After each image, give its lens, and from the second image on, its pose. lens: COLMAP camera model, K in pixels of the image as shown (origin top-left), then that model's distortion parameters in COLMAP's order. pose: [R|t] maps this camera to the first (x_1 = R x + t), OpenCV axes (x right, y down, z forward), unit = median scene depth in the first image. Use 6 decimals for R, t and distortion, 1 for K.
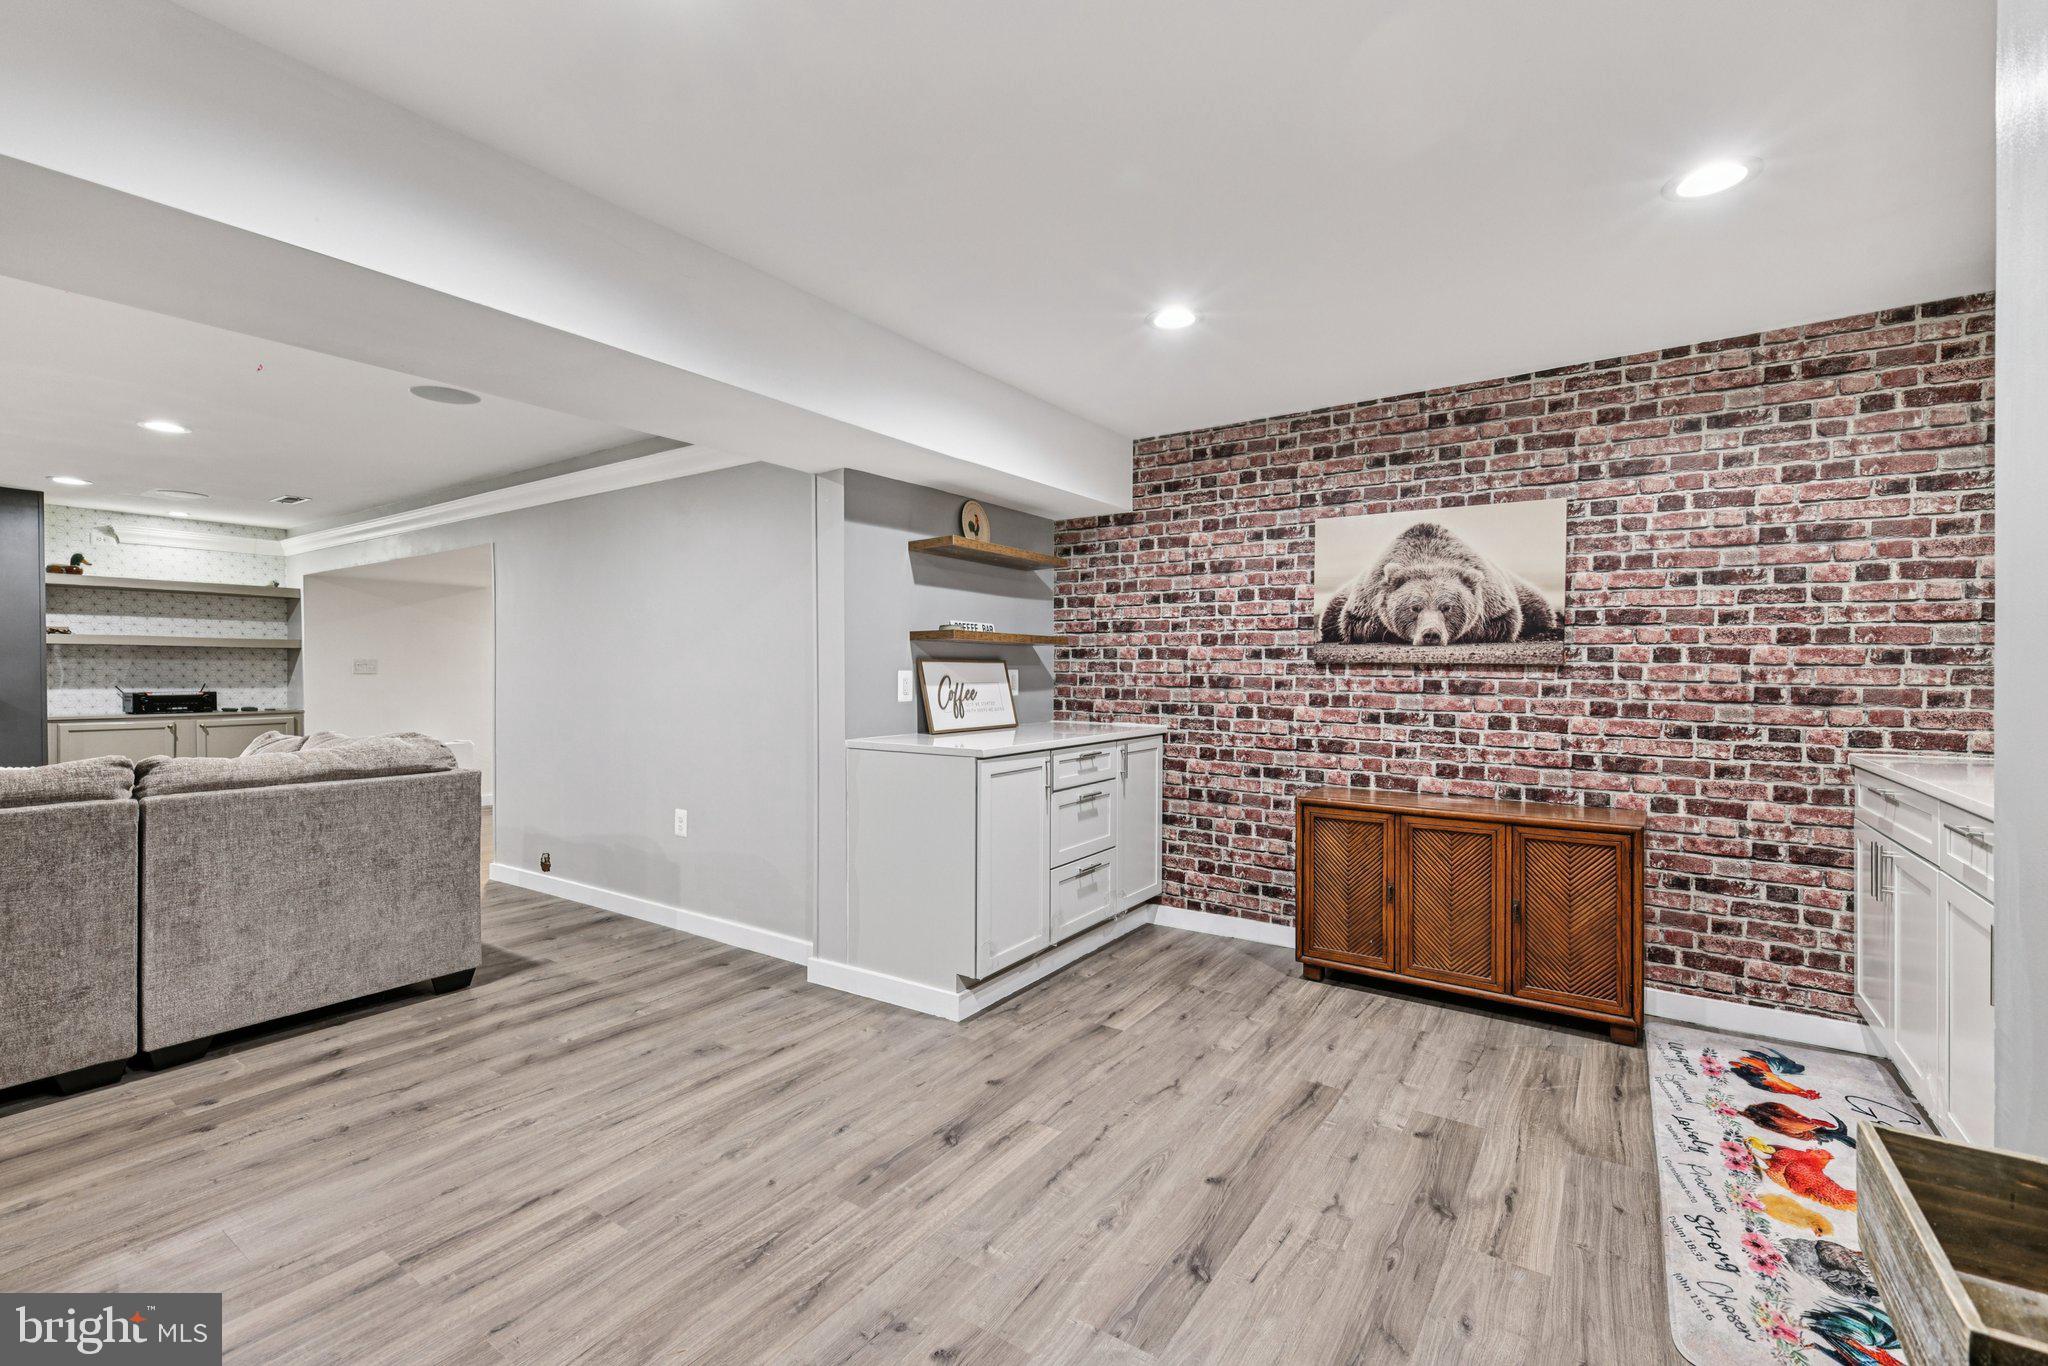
lens RADIAL K [[886.0, 0, 1016.5], [0, 886.0, 684.1], [0, 0, 1]] dist [0.001649, 0.000353]
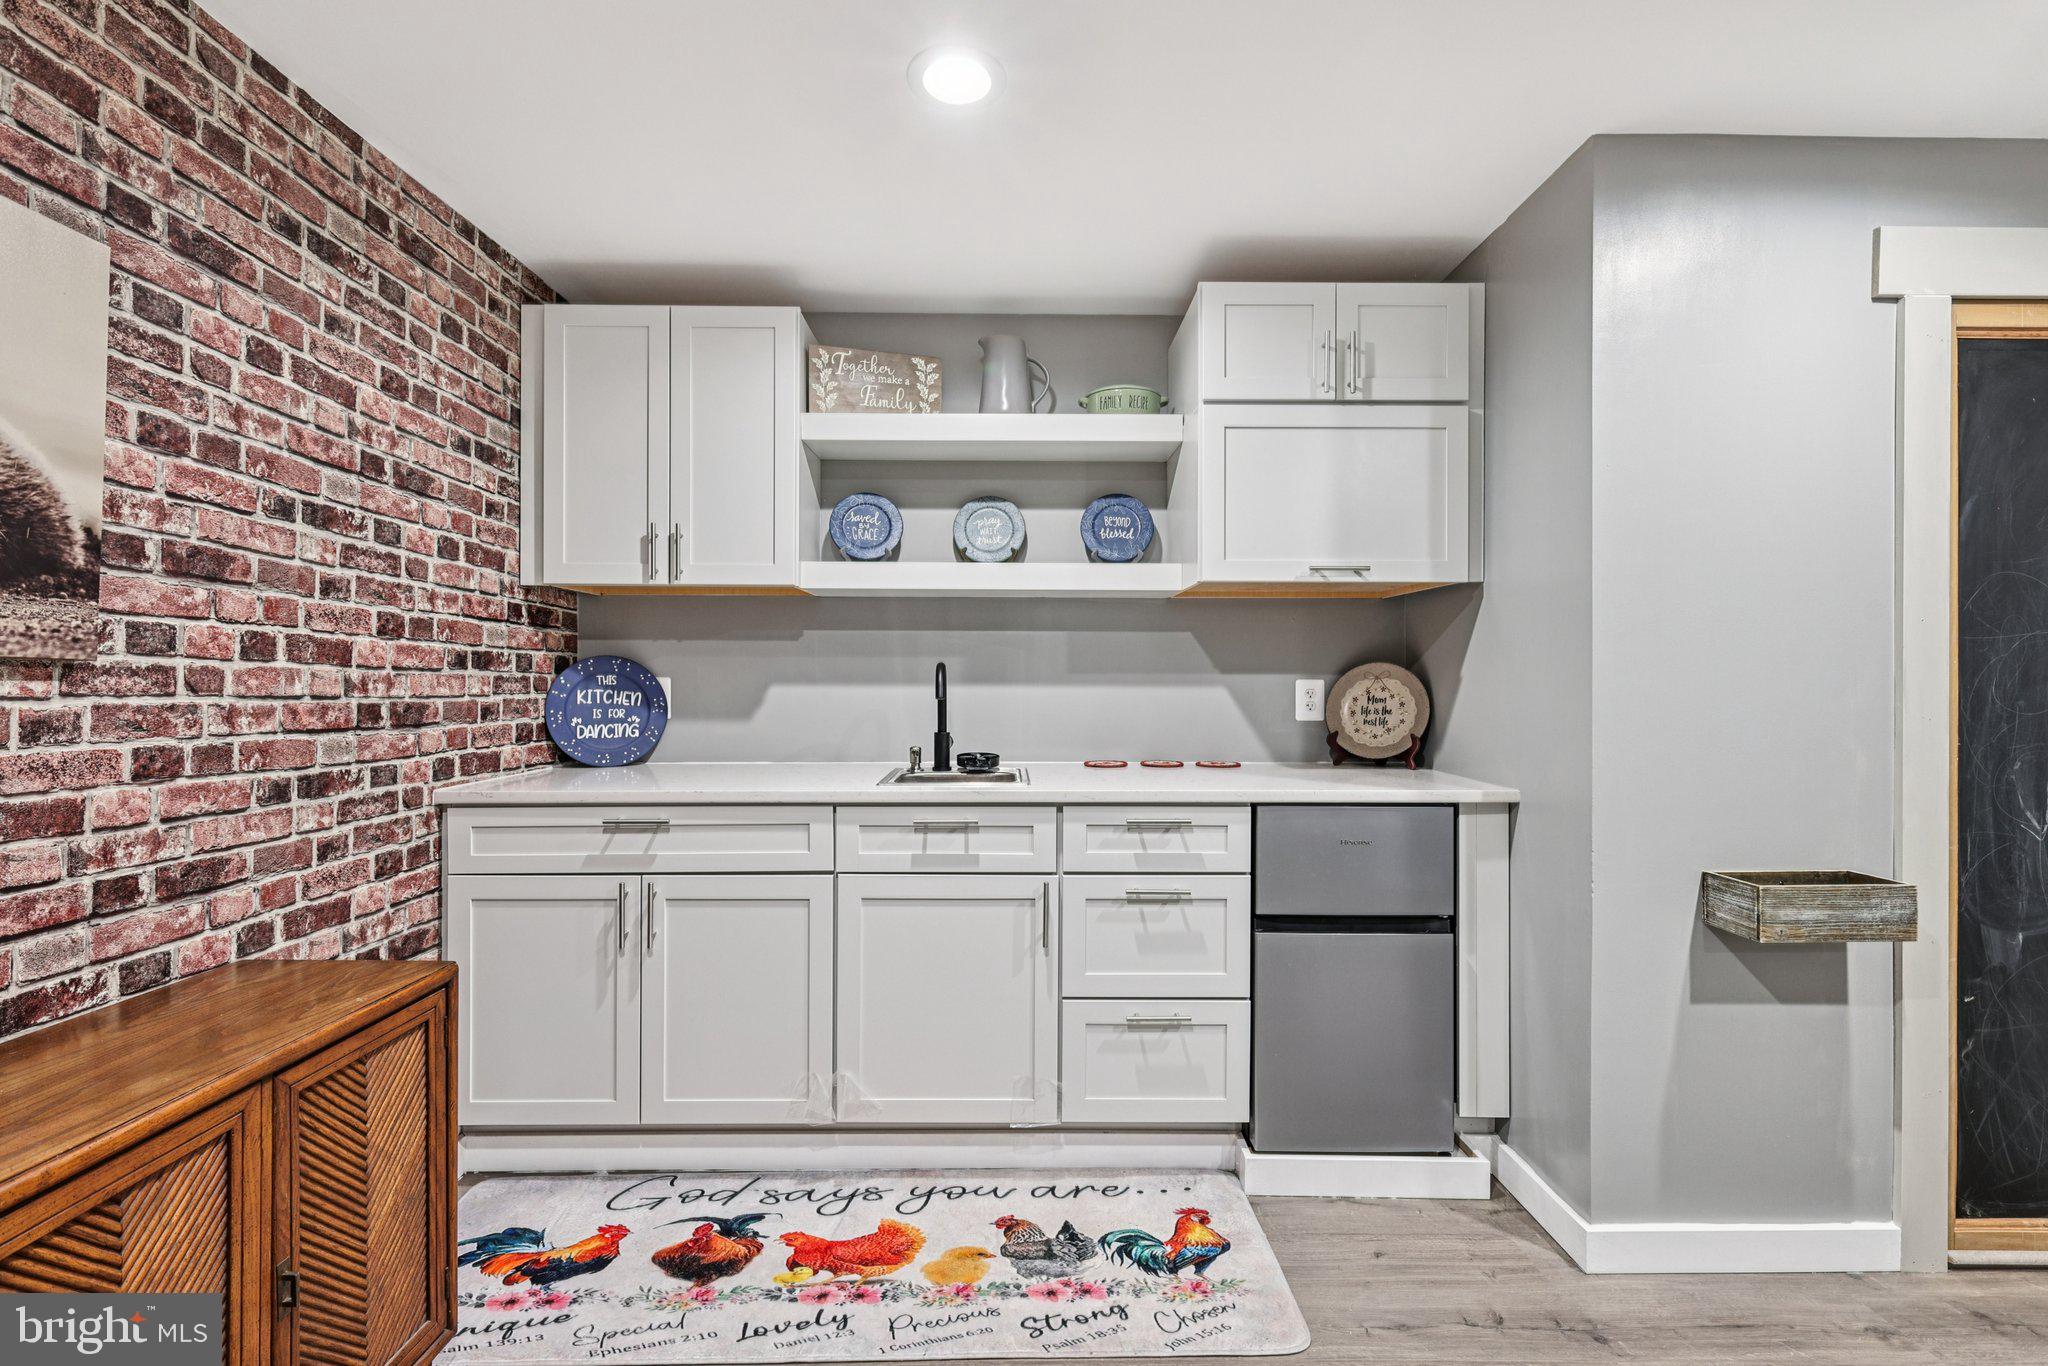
lens RADIAL K [[892.2, 0, 1024.8], [0, 892.2, 676.0], [0, 0, 1]] dist [0.000928, 0.000226]
pose [[-0.585264, -0.003530, 0.810835, 0.044941], [0.000466, 0.999989, 0.004689, -0.016395], [-0.810843, 0.003122, -0.585256, 0.869462]]
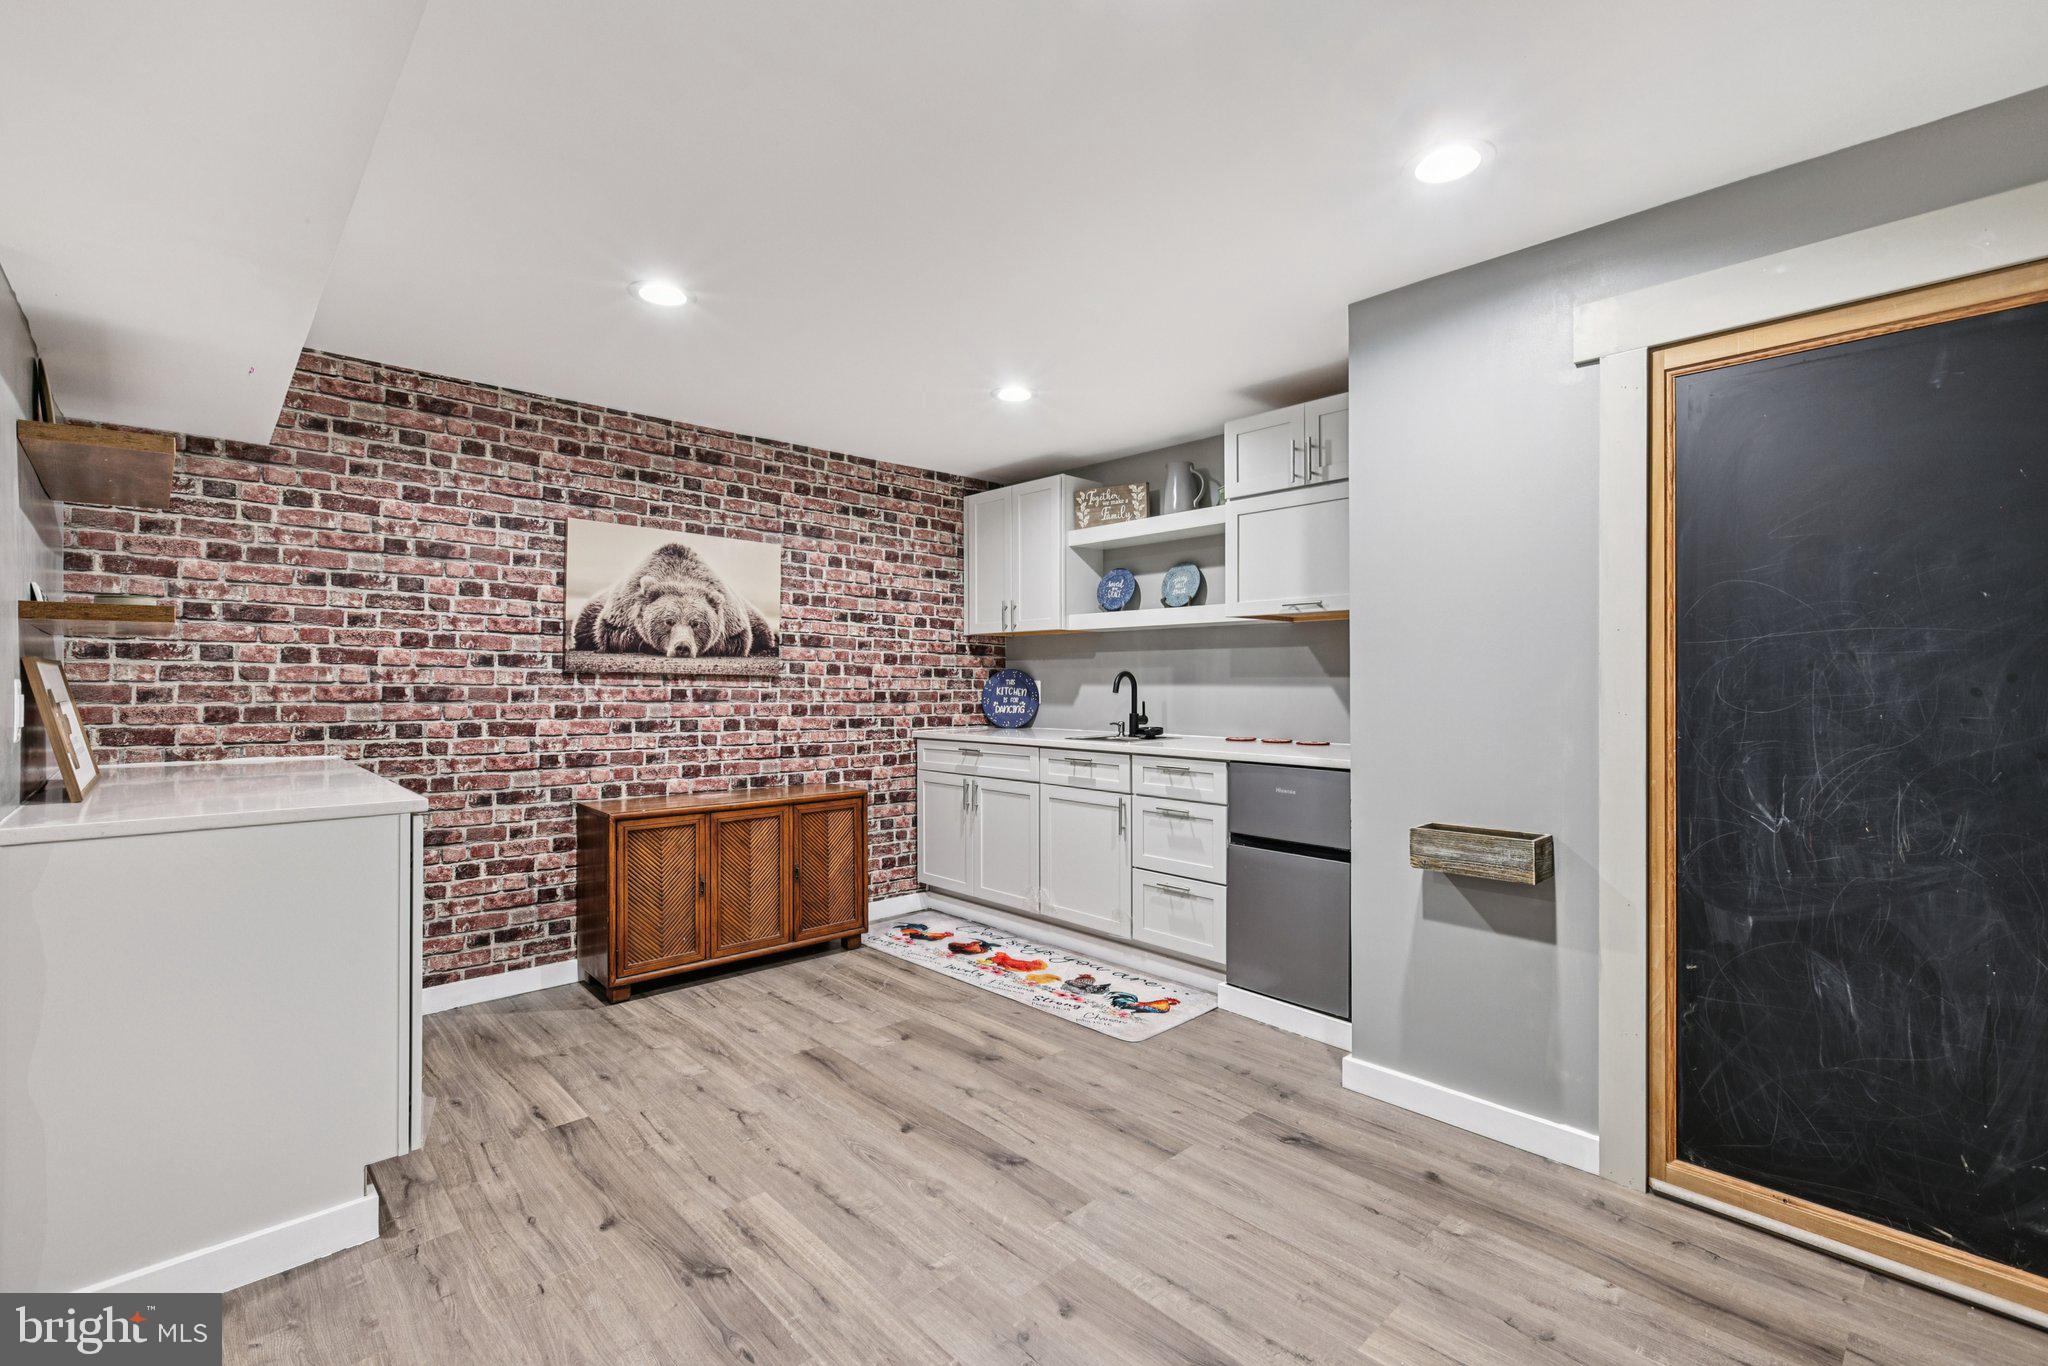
lens RADIAL K [[908.6, 0, 1029.9], [0, 908.6, 679.3], [0, 0, 1]] dist [-0.000863, 0.000019]
pose [[0.195429, -0.002794, 0.980714, -0.568870], [0.007106, 0.999974, 0.001433, -0.015979], [-0.980692, 0.006689, 0.195444, 0.381984]]
